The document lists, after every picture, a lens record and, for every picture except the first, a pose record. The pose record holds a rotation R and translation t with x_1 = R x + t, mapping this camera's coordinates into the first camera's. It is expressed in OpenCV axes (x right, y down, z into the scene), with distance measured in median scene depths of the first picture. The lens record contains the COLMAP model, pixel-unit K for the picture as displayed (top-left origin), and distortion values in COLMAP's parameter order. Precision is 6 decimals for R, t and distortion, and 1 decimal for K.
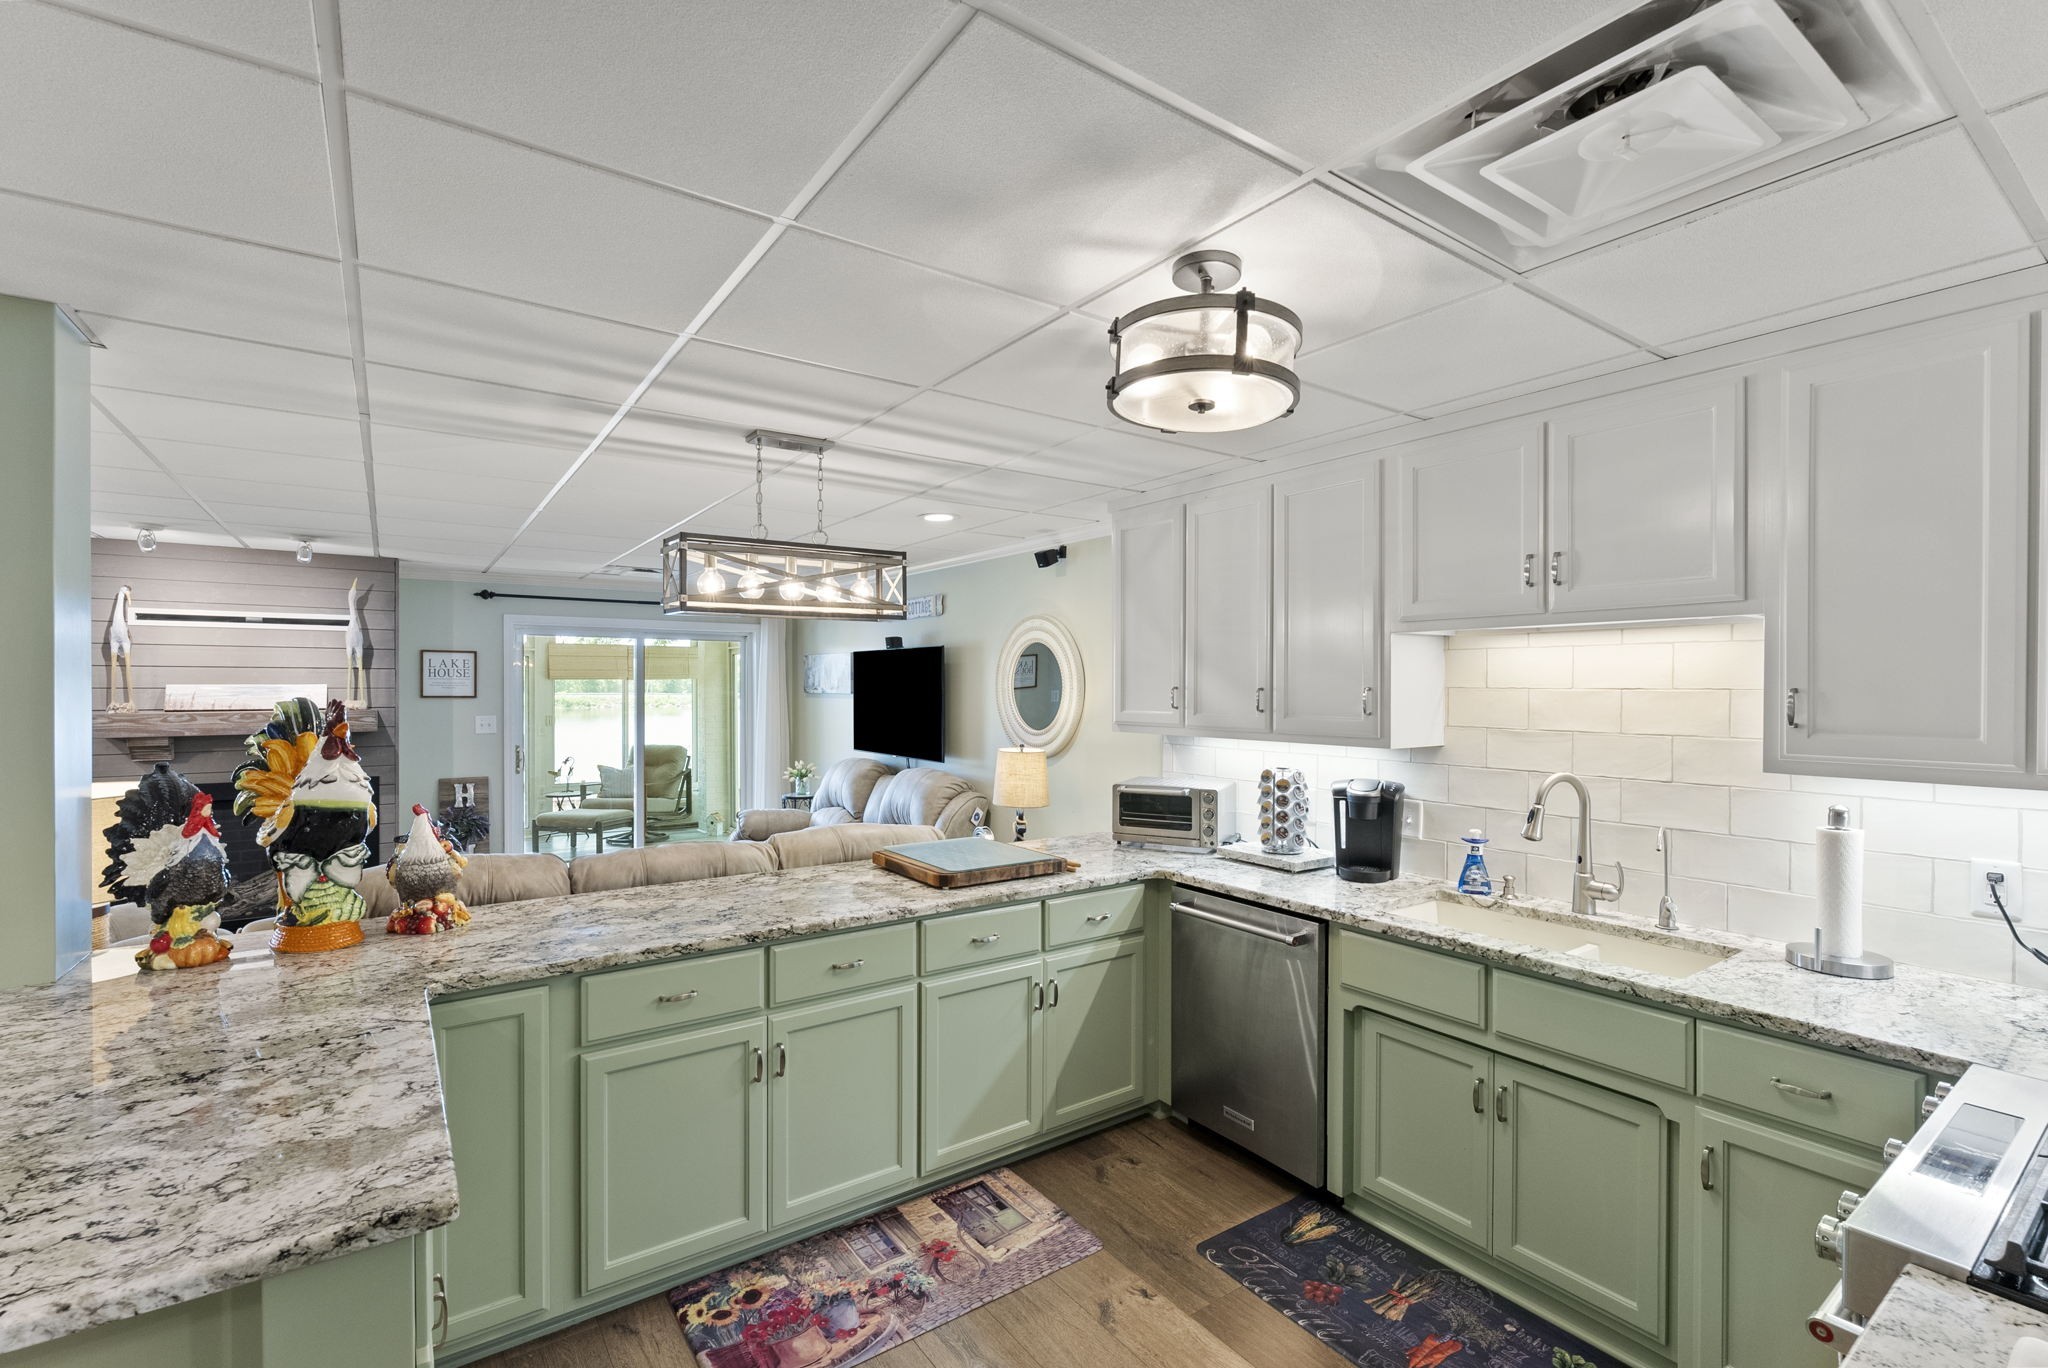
lens RADIAL K [[913.4, 0, 1028.0], [0, 913.4, 690.8], [0, 0, 1]] dist [-0.000089, 0.000068]
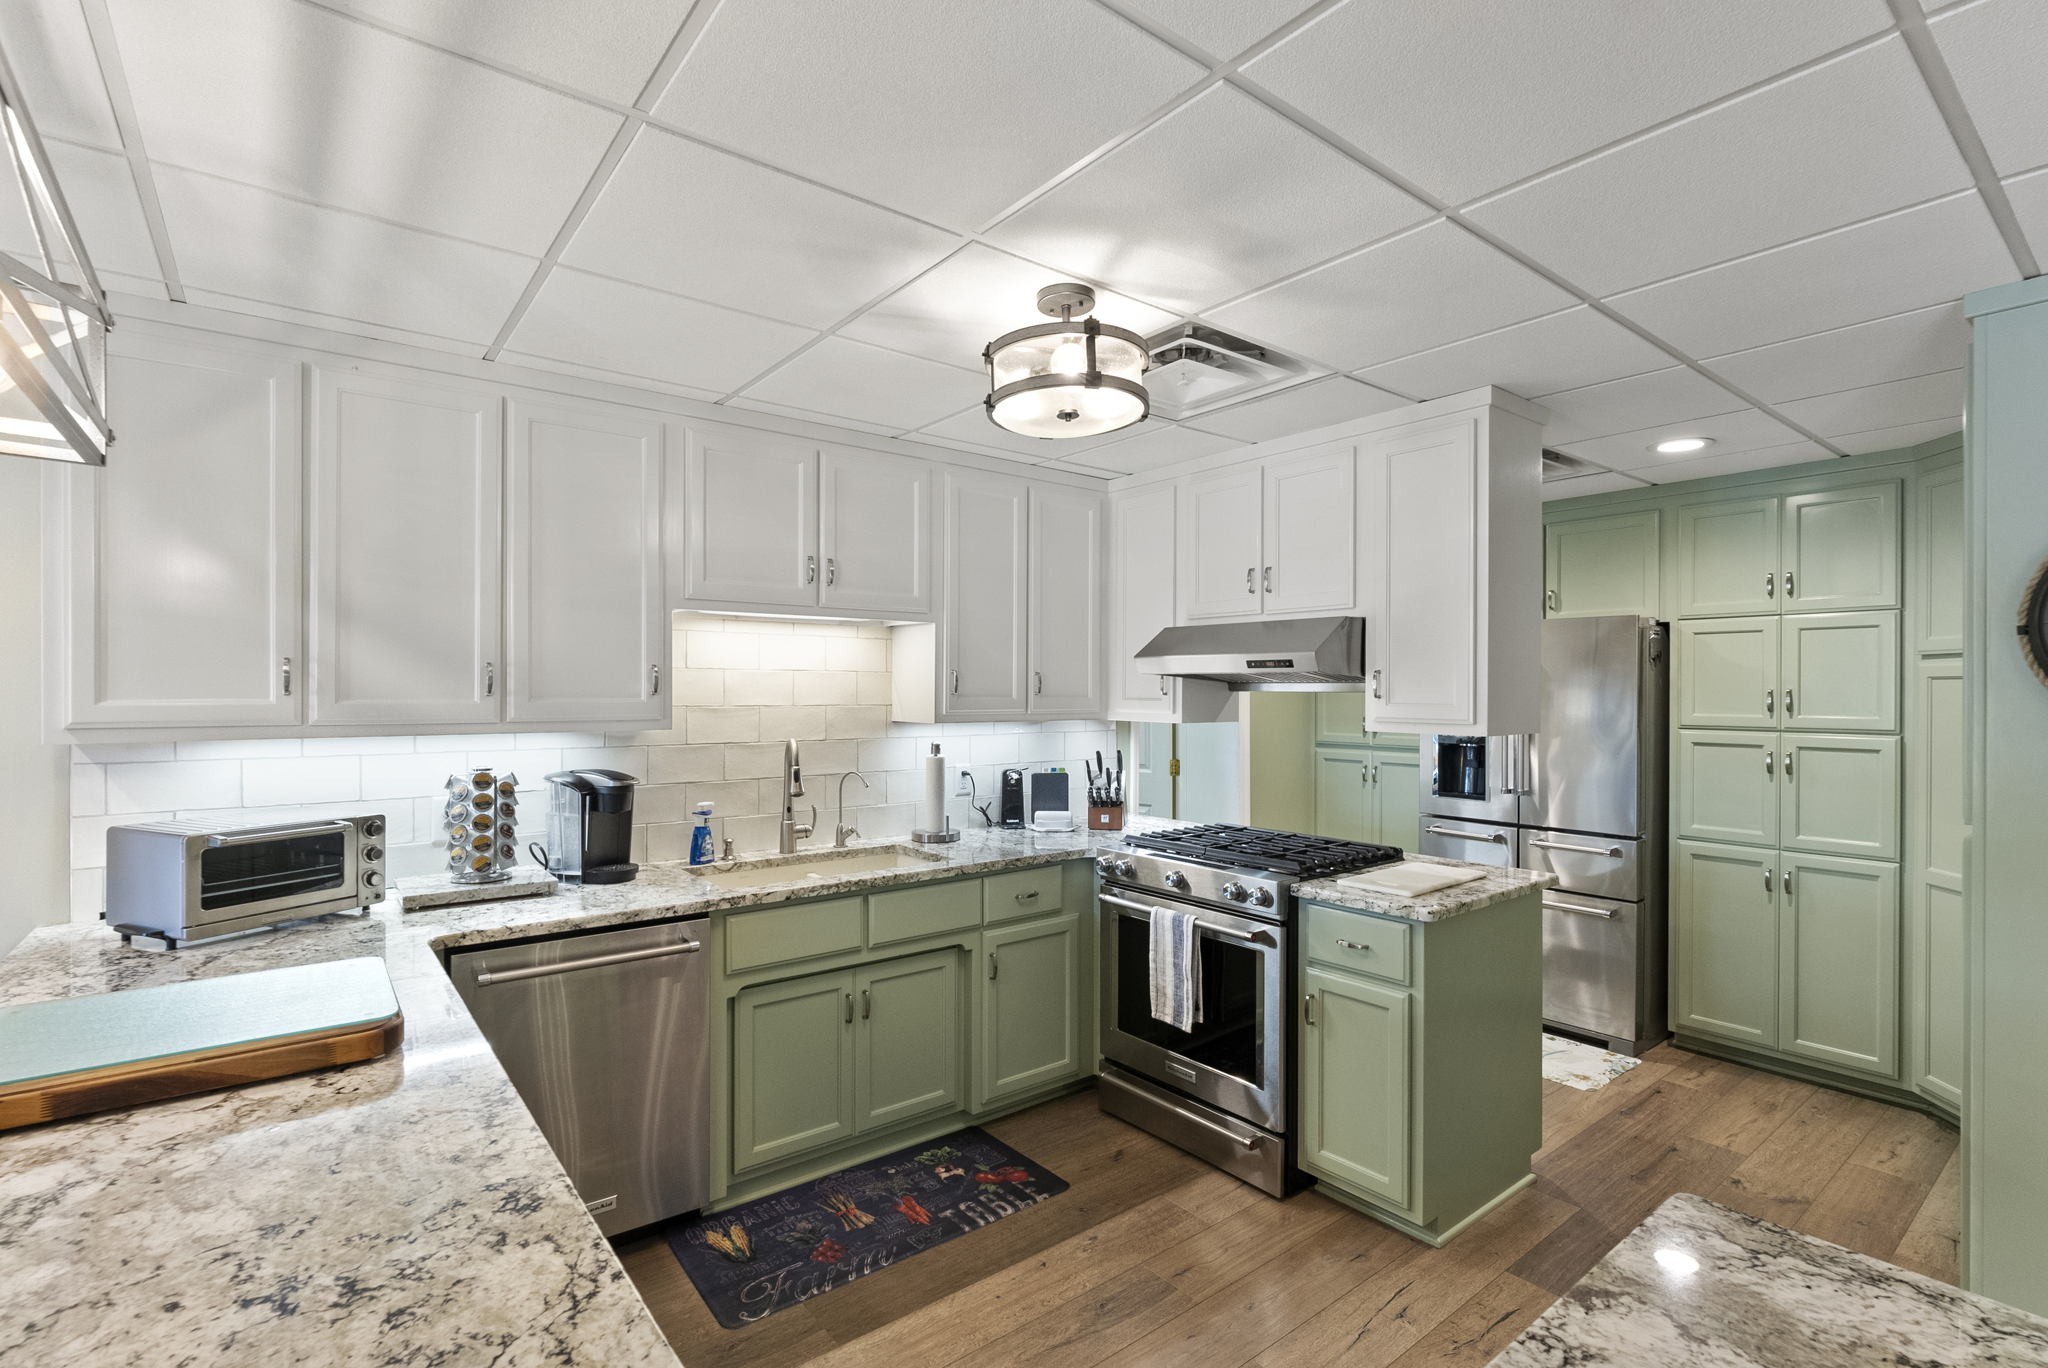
lens RADIAL K [[949.5, 0, 1024.6], [0, 949.5, 686.2], [0, 0, 1]] dist [-0.000605, 0.000579]
pose [[-0.049016, -0.000408, 0.998798, -0.725635], [0.002319, 0.999997, 0.000522, 0.021718], [-0.998795, 0.002341, -0.049015, 0.799371]]
